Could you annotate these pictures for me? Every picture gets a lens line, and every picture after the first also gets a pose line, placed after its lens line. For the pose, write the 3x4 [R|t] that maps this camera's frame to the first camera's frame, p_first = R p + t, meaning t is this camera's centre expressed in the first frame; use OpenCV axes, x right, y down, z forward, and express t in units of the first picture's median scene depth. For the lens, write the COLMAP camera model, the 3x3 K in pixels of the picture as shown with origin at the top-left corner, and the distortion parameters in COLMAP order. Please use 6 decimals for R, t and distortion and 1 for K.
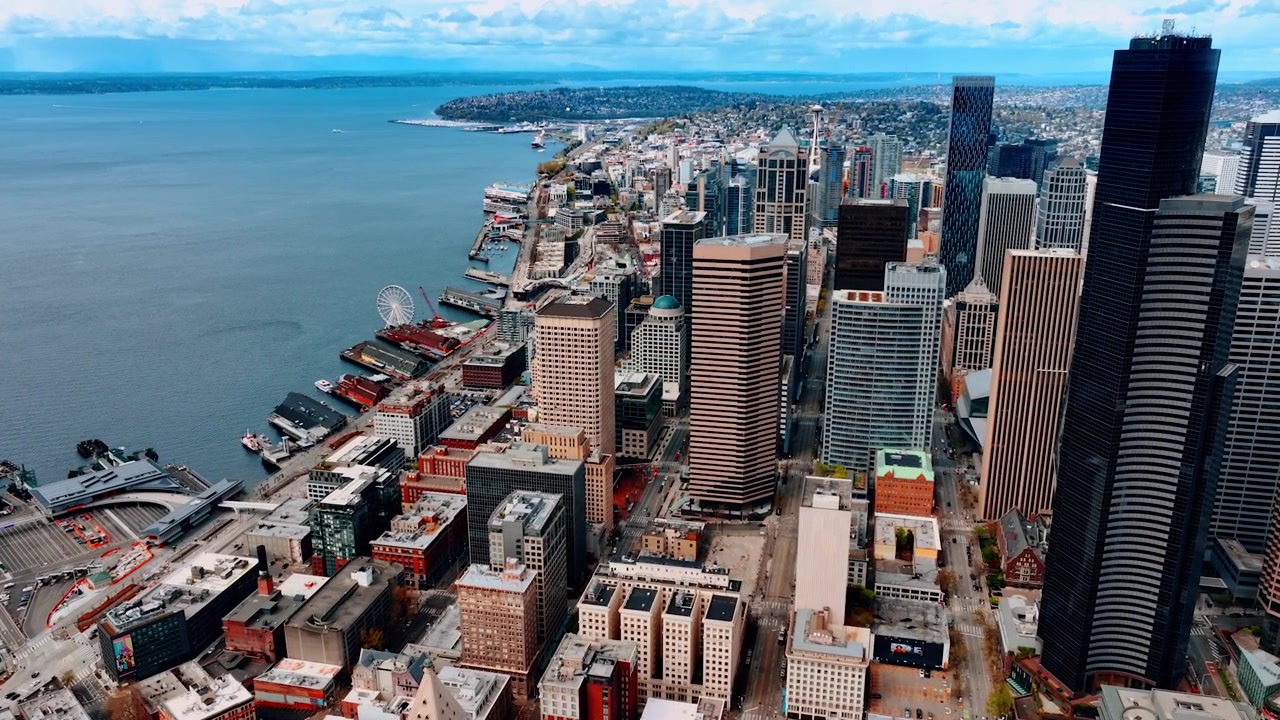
lens RADIAL K [[957.5, 0, 645.7], [0, 957.5, 357.3], [0, 0, 1]] dist [0.000077, 0.014254]
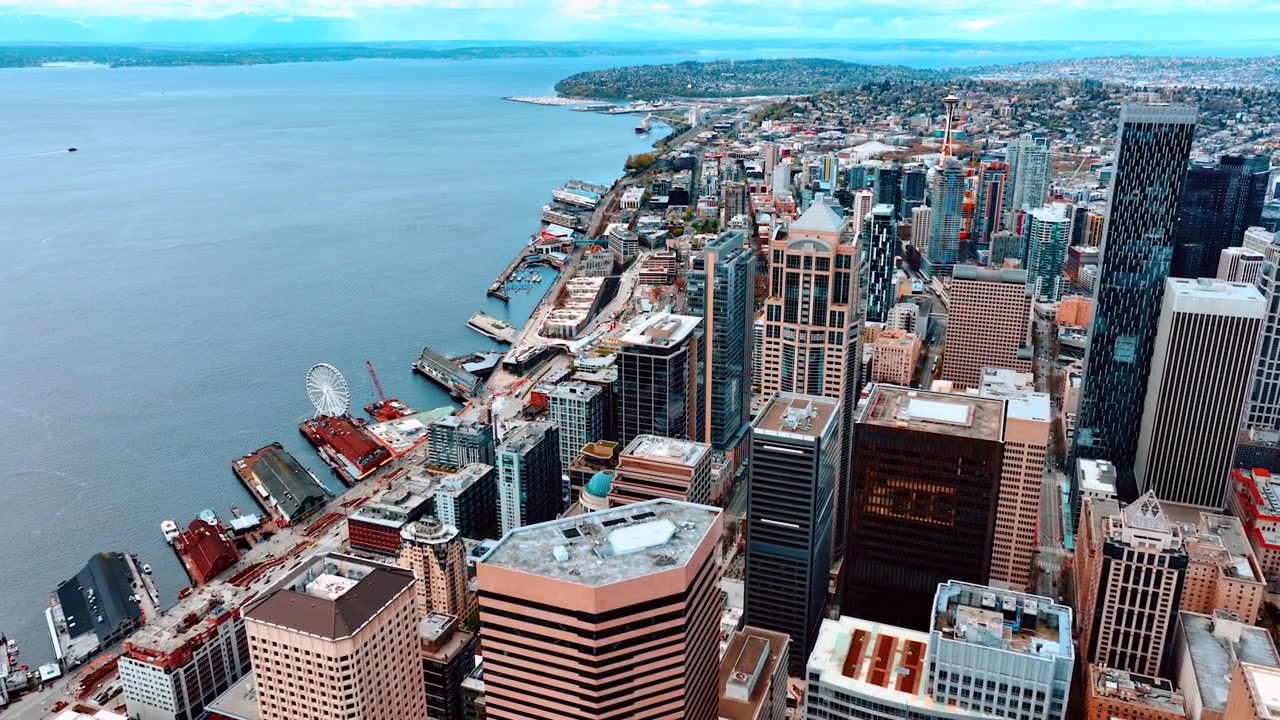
lens RADIAL K [[957.5, 0, 645.7], [0, 957.5, 357.3], [0, 0, 1]] dist [0.000077, 0.014254]
pose [[0.989252, 0.044276, -0.139358, 0.055567], [-0.039974, 0.998638, 0.033518, -0.069202], [0.140652, -0.027588, 0.989675, 0.172113]]
